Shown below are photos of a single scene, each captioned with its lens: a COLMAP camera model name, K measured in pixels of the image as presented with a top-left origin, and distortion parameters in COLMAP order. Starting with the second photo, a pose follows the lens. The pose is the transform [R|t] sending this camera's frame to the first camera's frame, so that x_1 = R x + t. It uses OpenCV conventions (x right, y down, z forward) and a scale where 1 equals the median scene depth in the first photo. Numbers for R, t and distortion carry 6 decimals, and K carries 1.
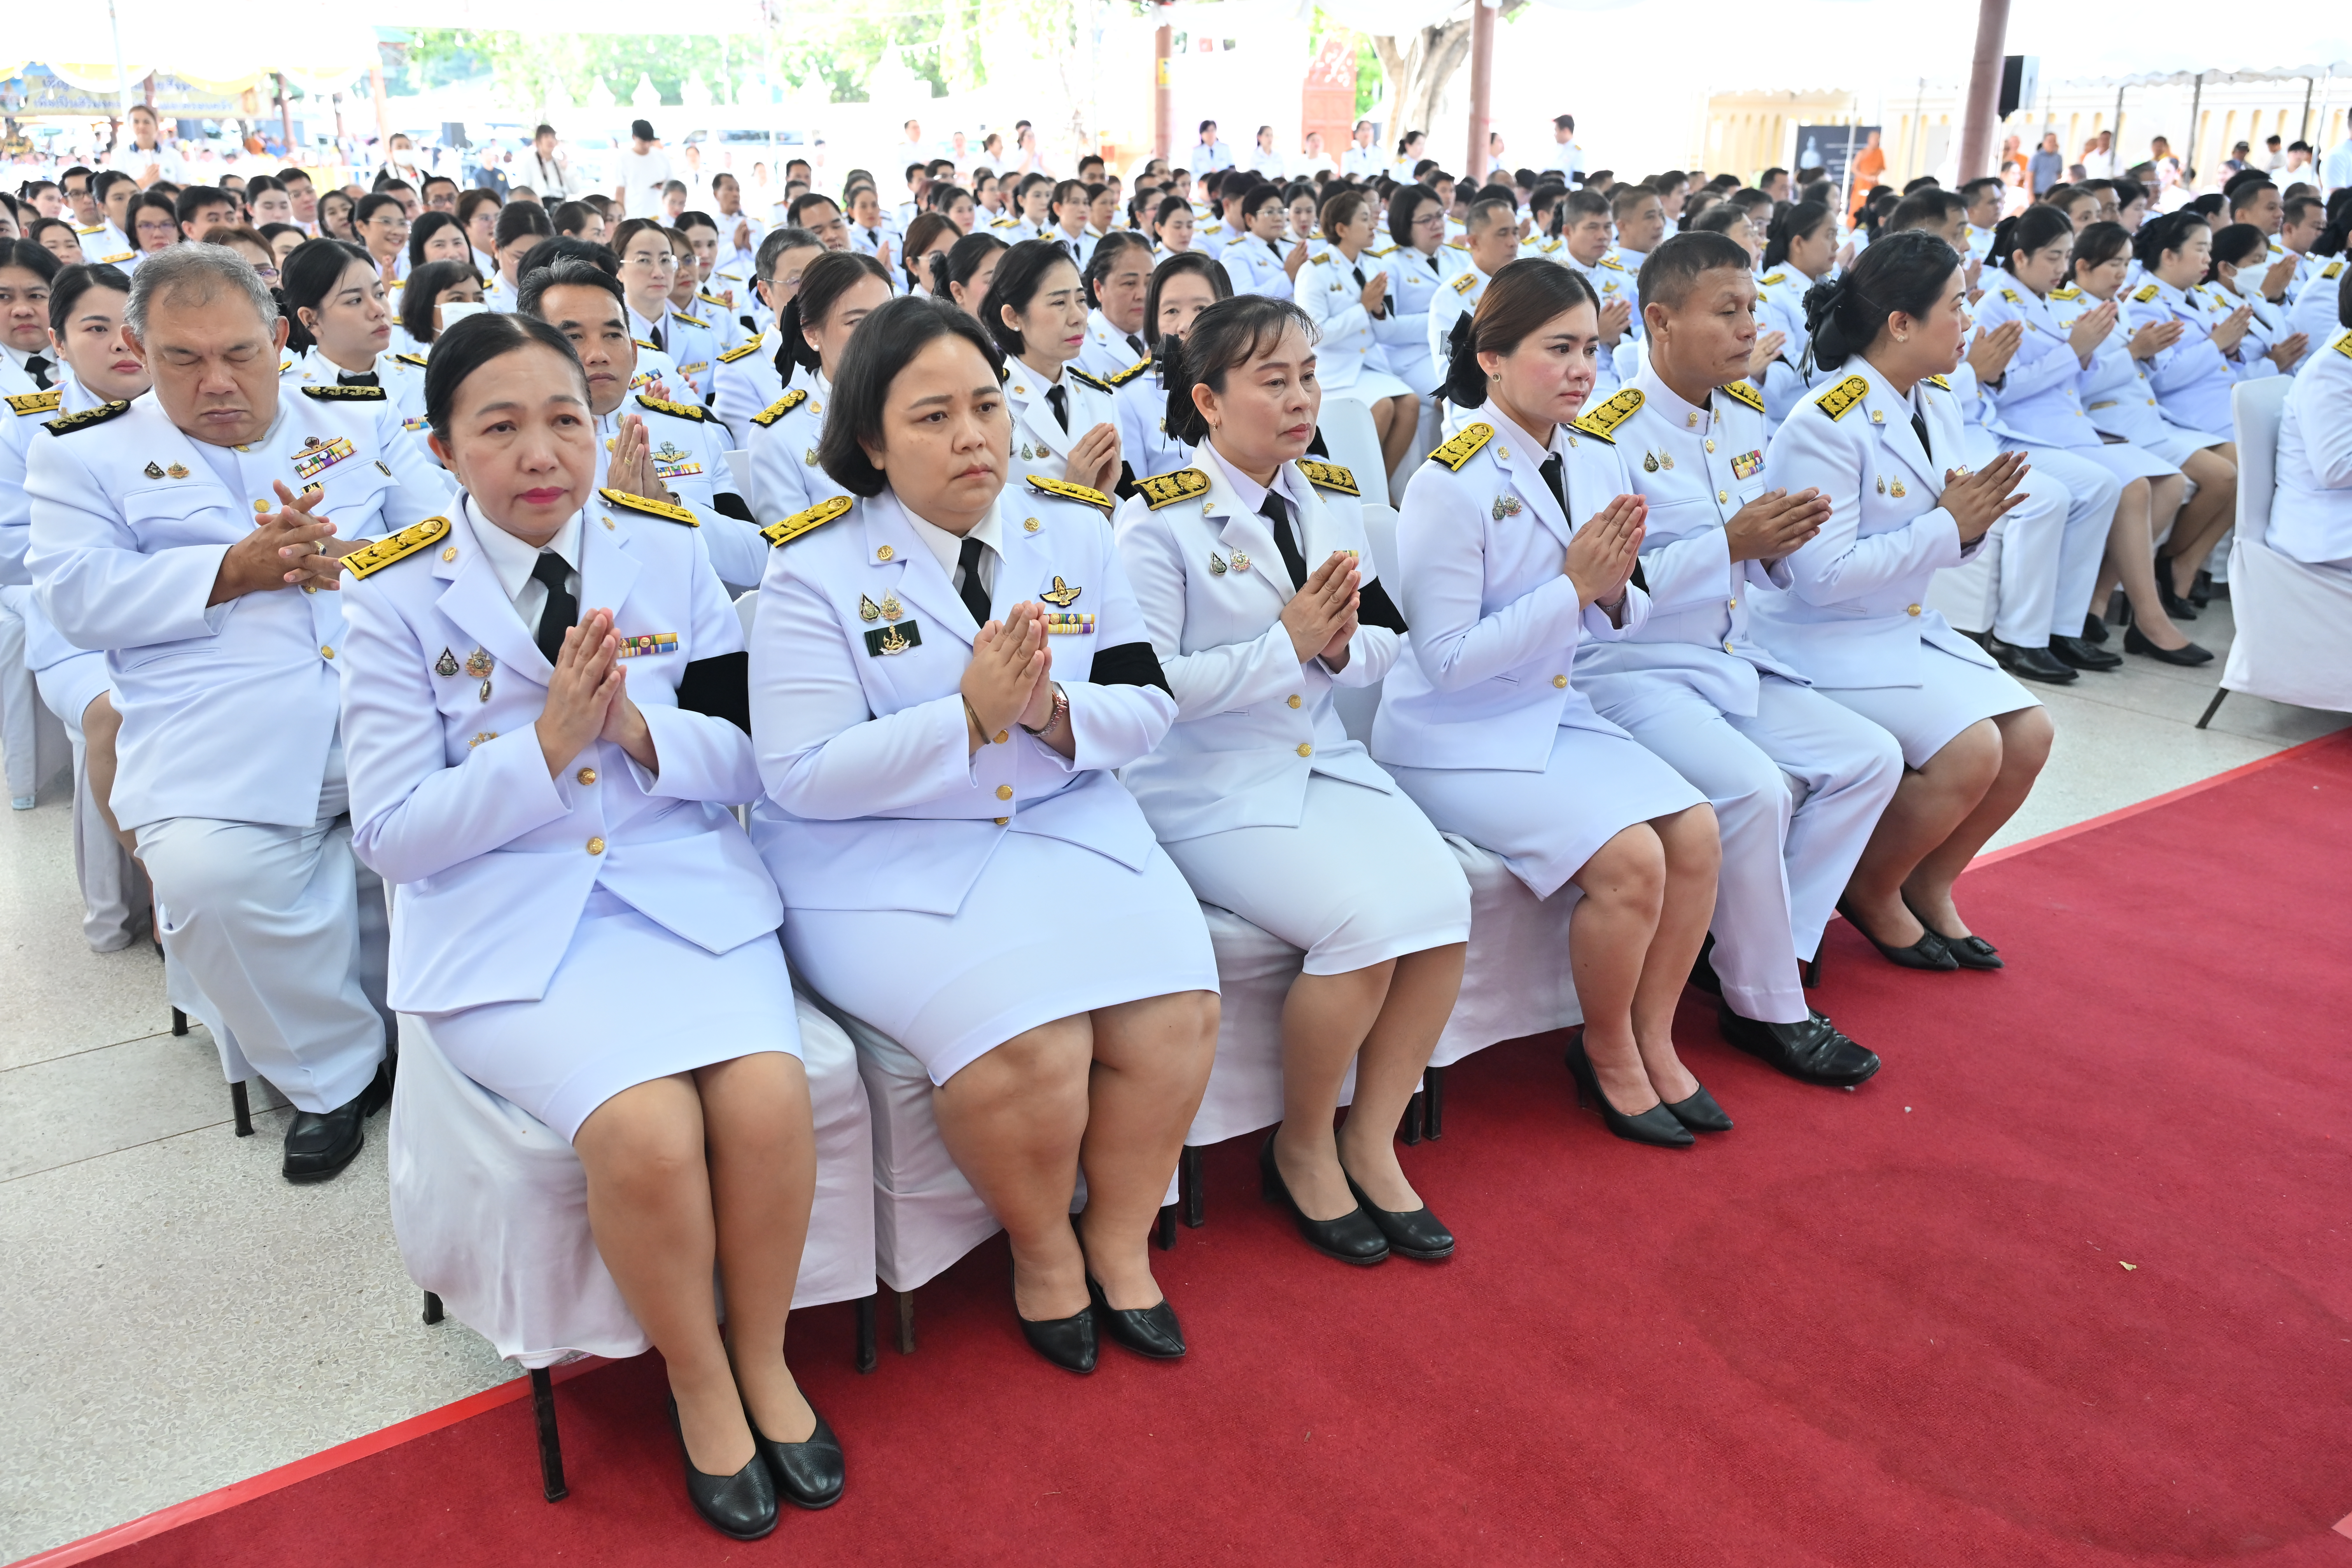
lens RADIAL K [[1918.4, 0, 1183.7], [0, 1918.4, 789.4], [0, 0, 1]] dist [0.031238, -0.026188]
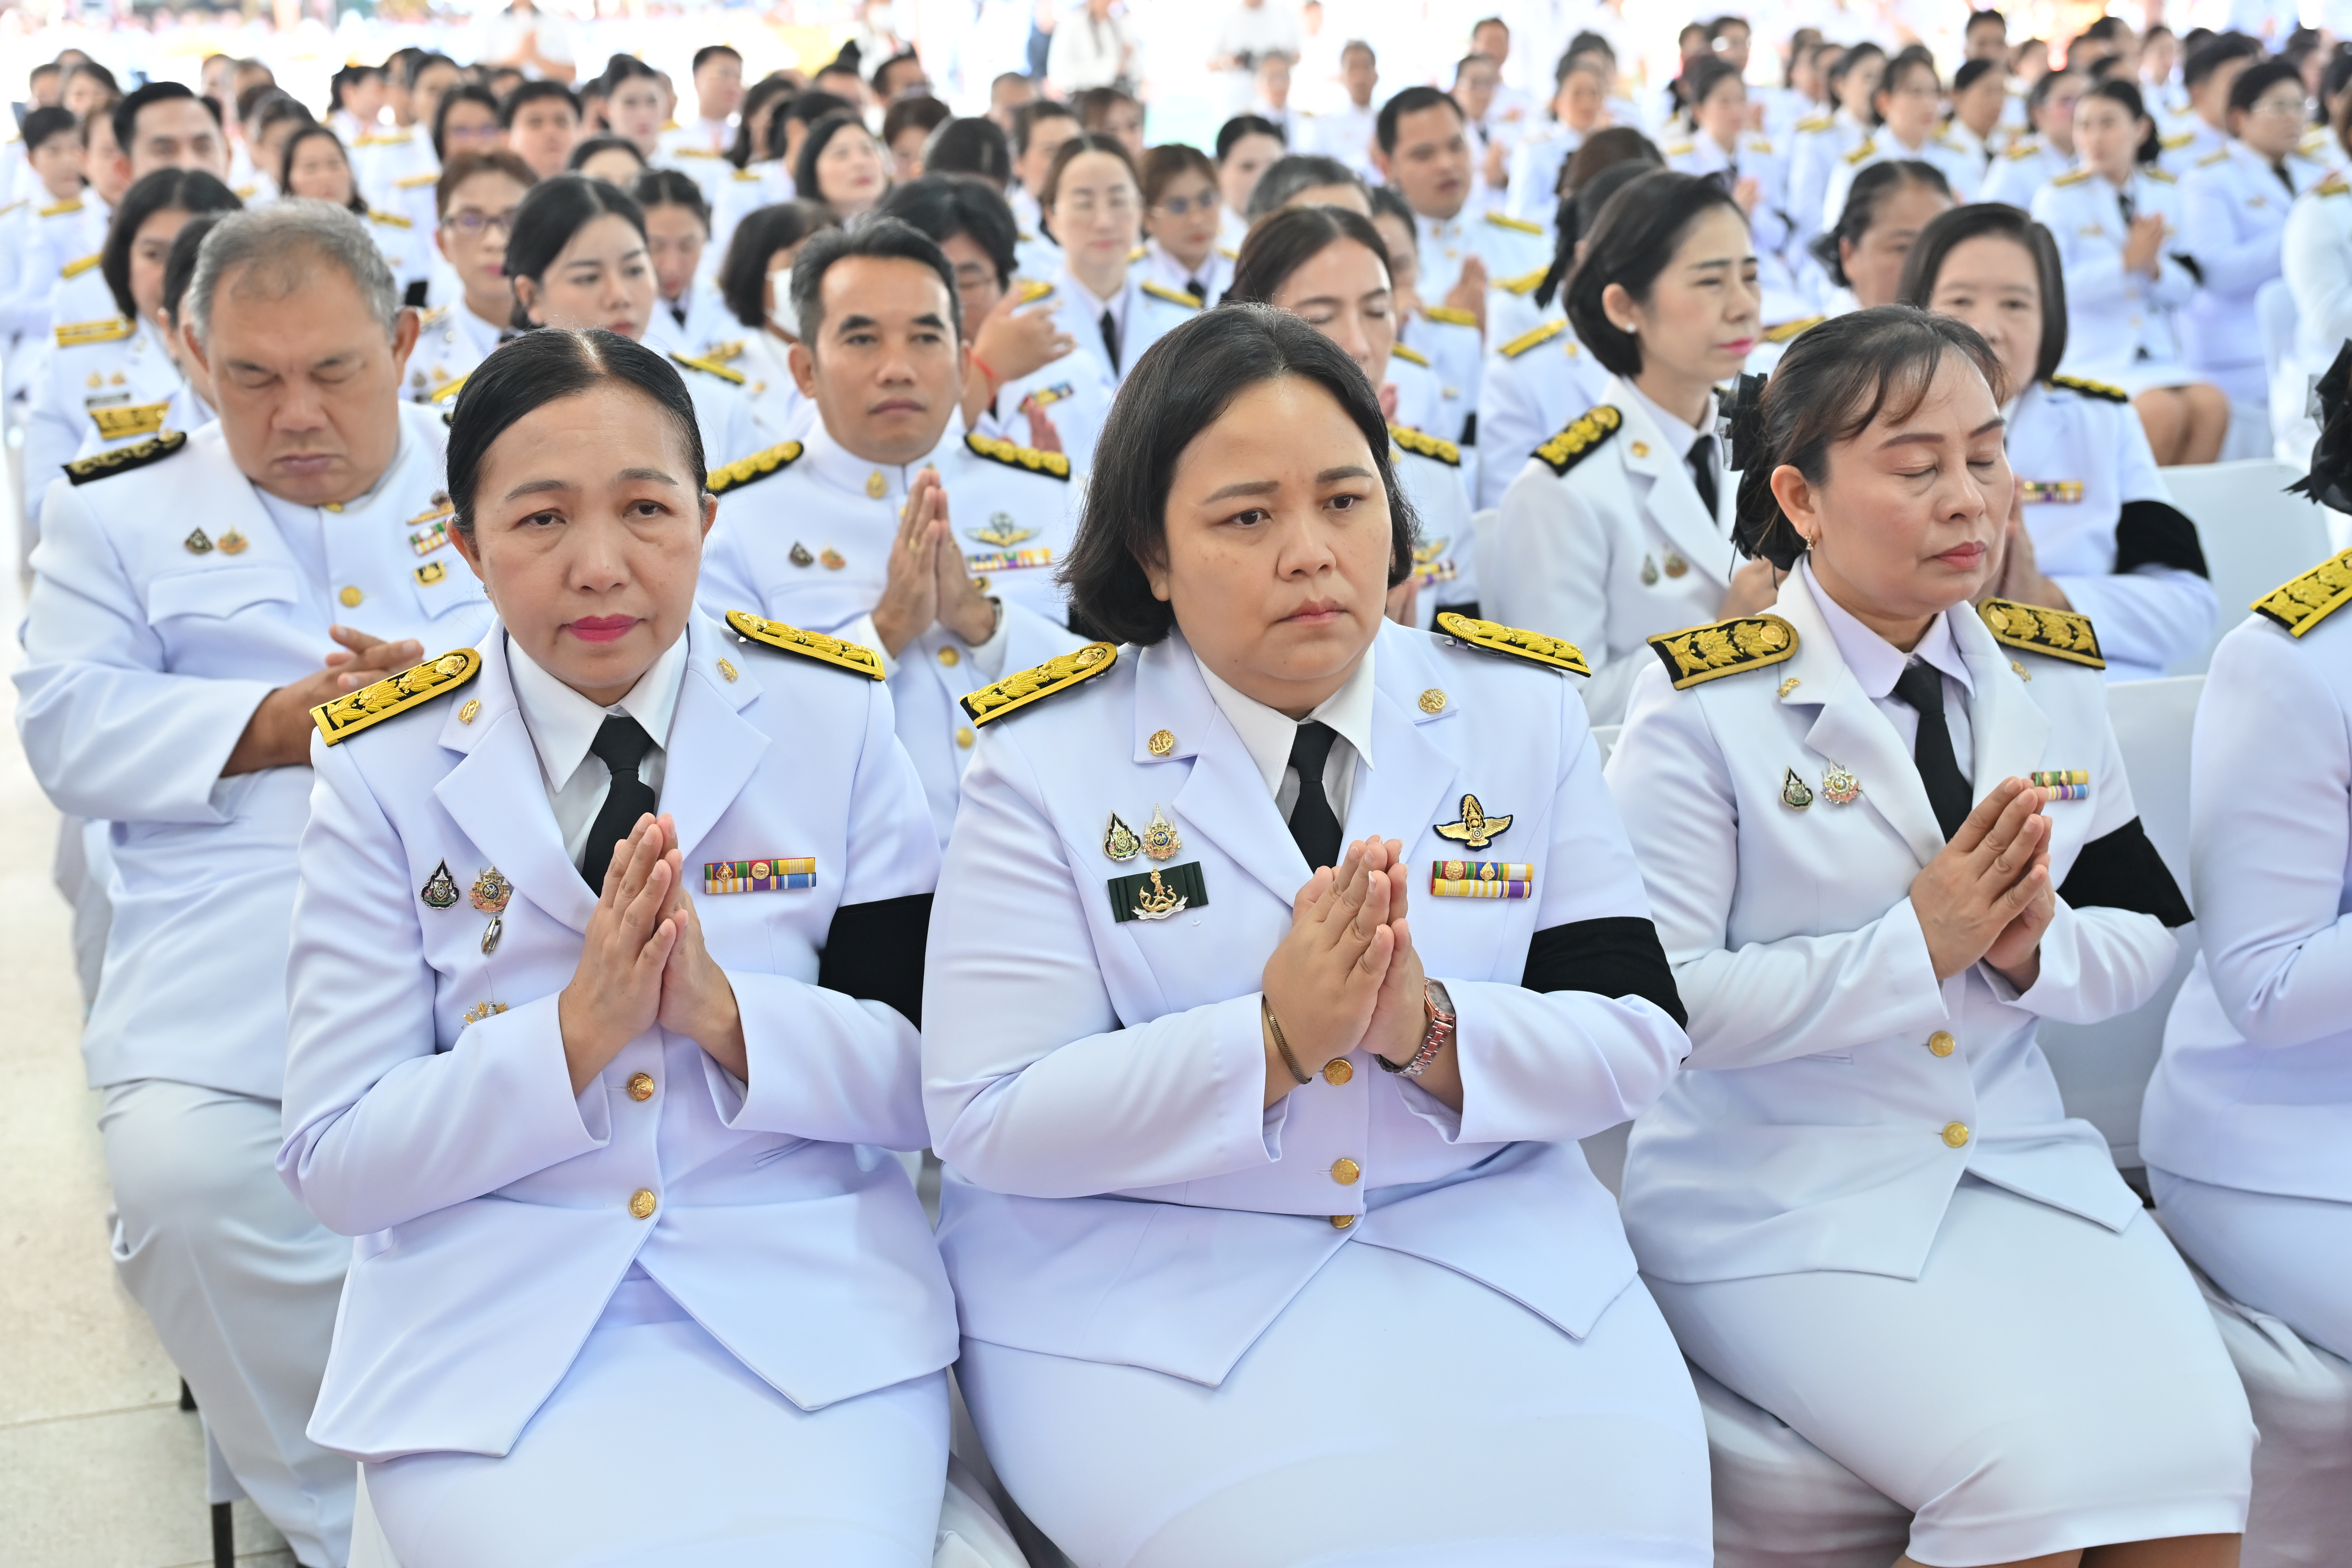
lens RADIAL K [[3359.6, 0, 1270.2], [0, 3359.6, 786.7], [0, 0, 1]] dist [-0.034967, 0.000000]
pose [[0.953128, 0.061917, -0.296165, 0.169555], [-0.085518, 0.994054, -0.067397, -0.042575], [0.290231, 0.089566, 0.952756, 0.041478]]
